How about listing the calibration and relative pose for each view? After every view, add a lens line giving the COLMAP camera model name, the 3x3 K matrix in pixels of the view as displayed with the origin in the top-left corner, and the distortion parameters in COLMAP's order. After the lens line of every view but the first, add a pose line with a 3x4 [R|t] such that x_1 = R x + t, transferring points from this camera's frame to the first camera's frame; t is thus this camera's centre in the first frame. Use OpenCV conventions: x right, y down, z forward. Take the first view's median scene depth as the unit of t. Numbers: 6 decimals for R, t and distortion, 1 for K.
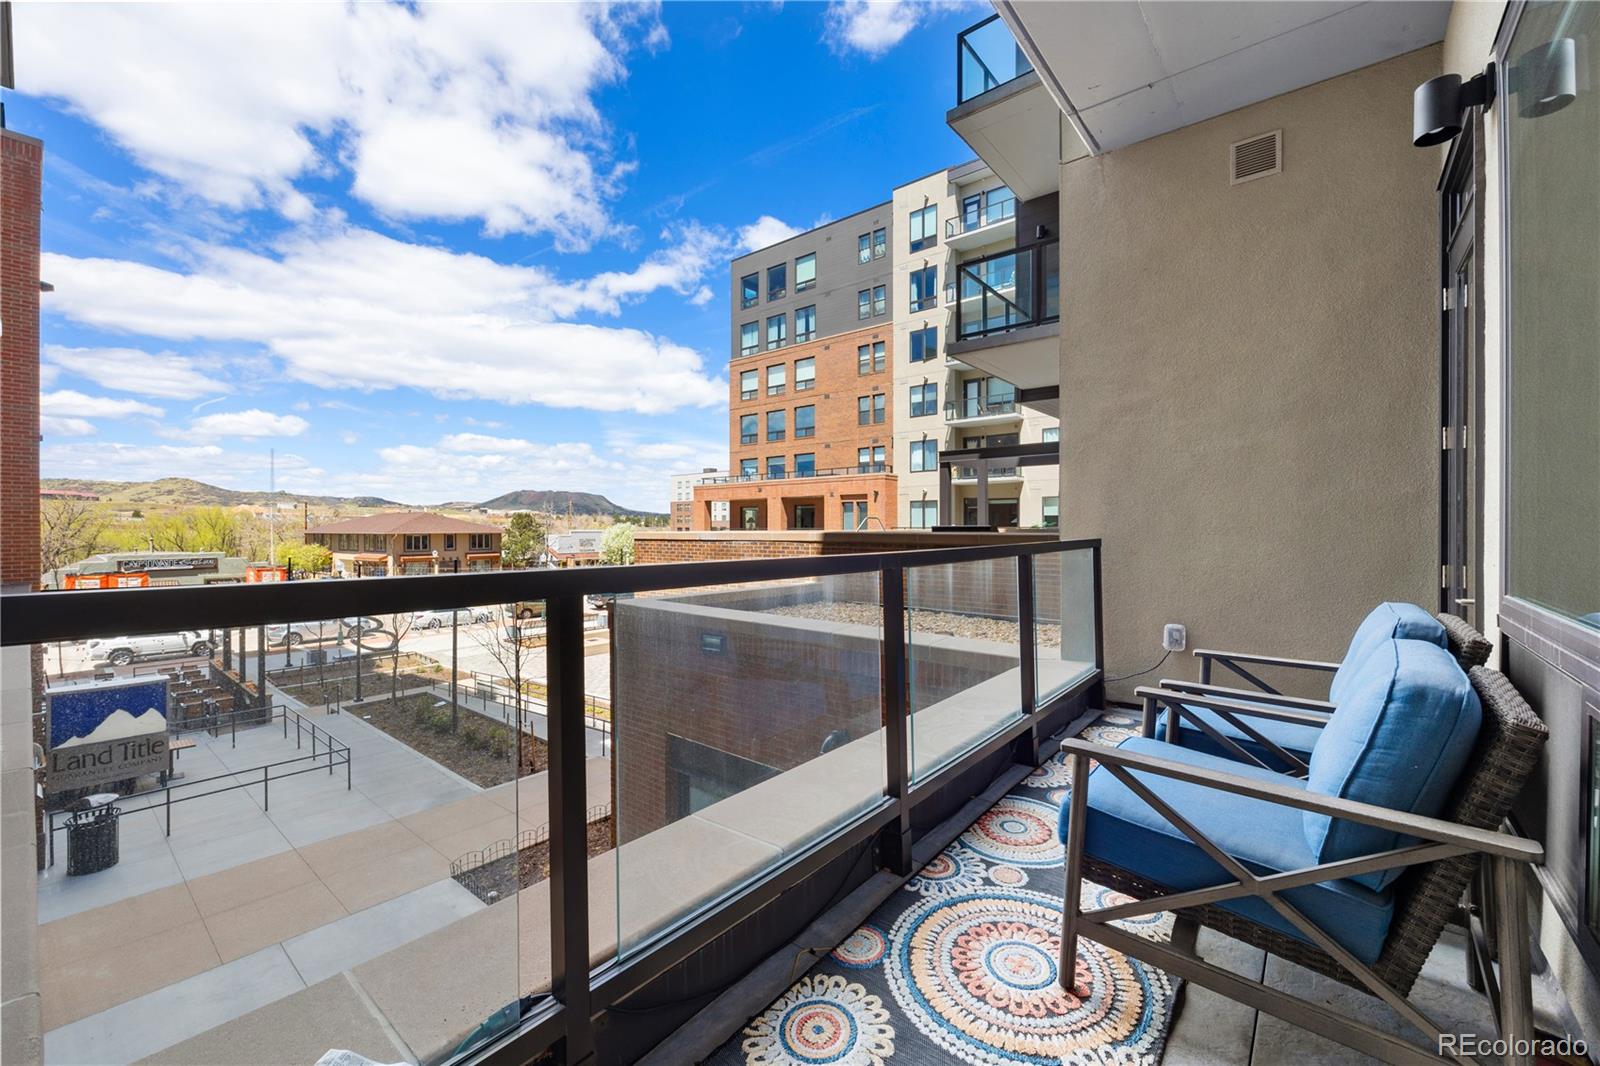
lens RADIAL K [[647.9, 0, 799.7], [0, 647.9, 533.3], [0, 0, 1]] dist [-0.003670, 0.002804]
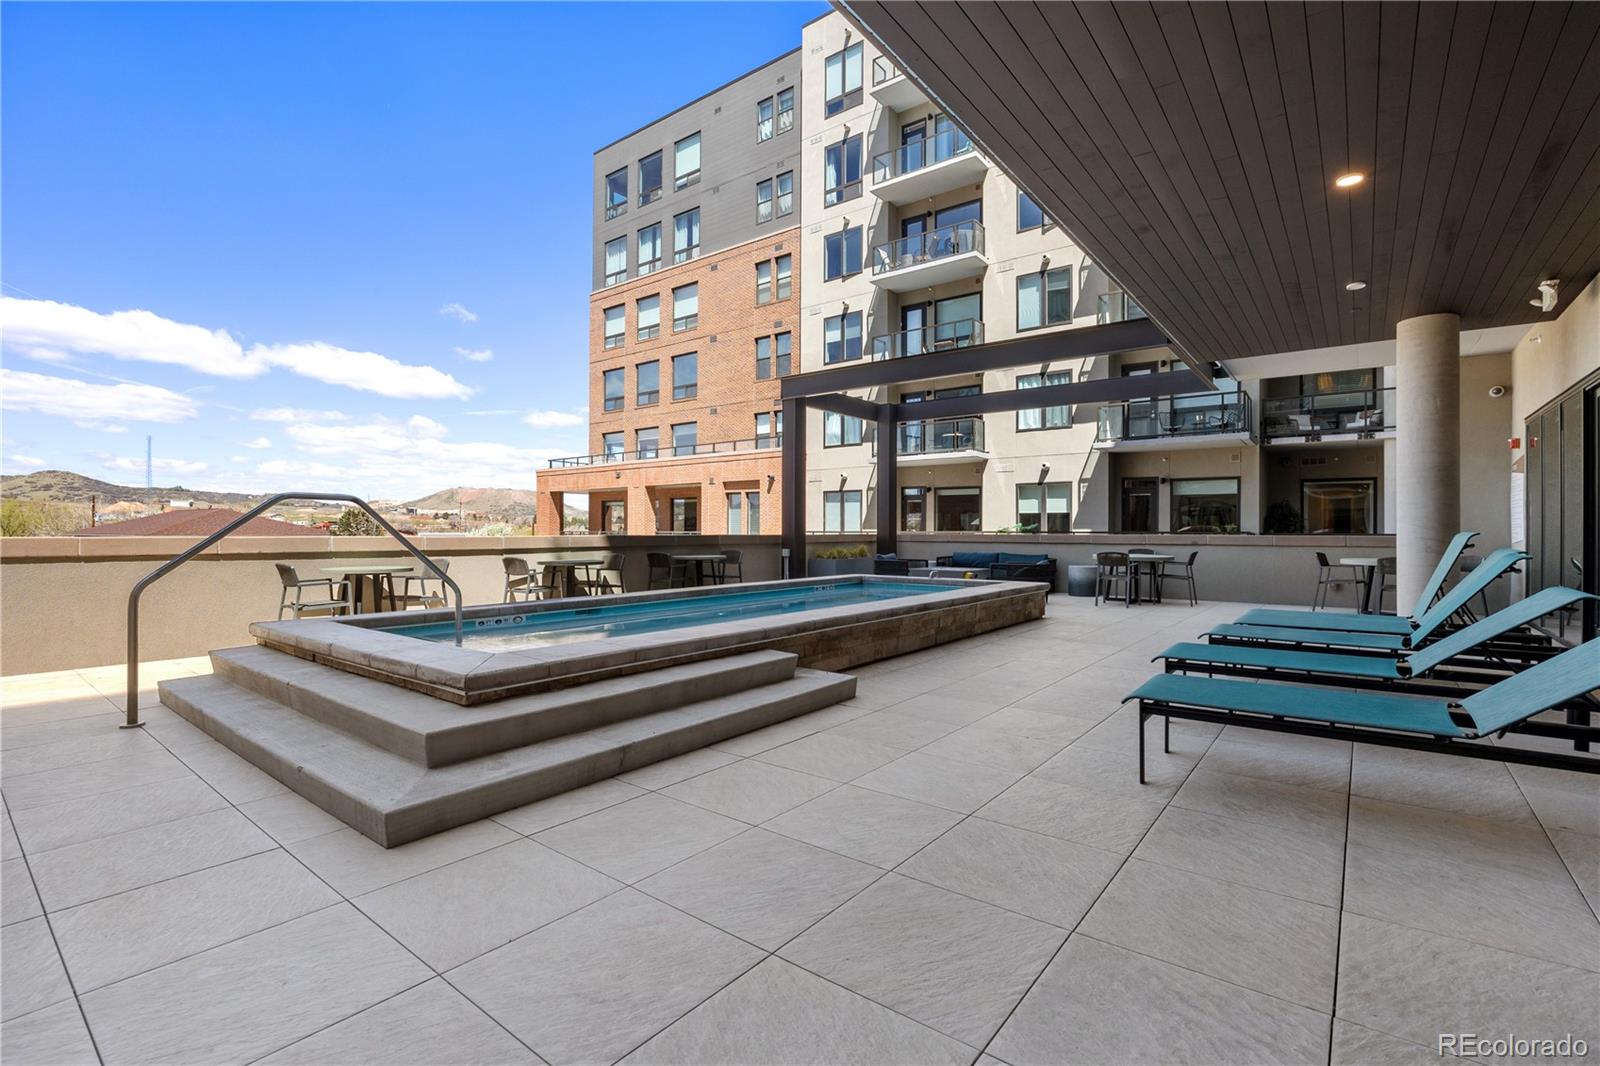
lens RADIAL K [[735.7, 0, 799.0], [0, 735.7, 530.6], [0, 0, 1]] dist [-0.013245, 0.000880]
pose [[0.999517, 0.006801, 0.030325, 0.115217], [-0.006429, 0.999903, -0.012320, -0.000254], [-0.030406, 0.012119, 0.999464, 0.237048]]
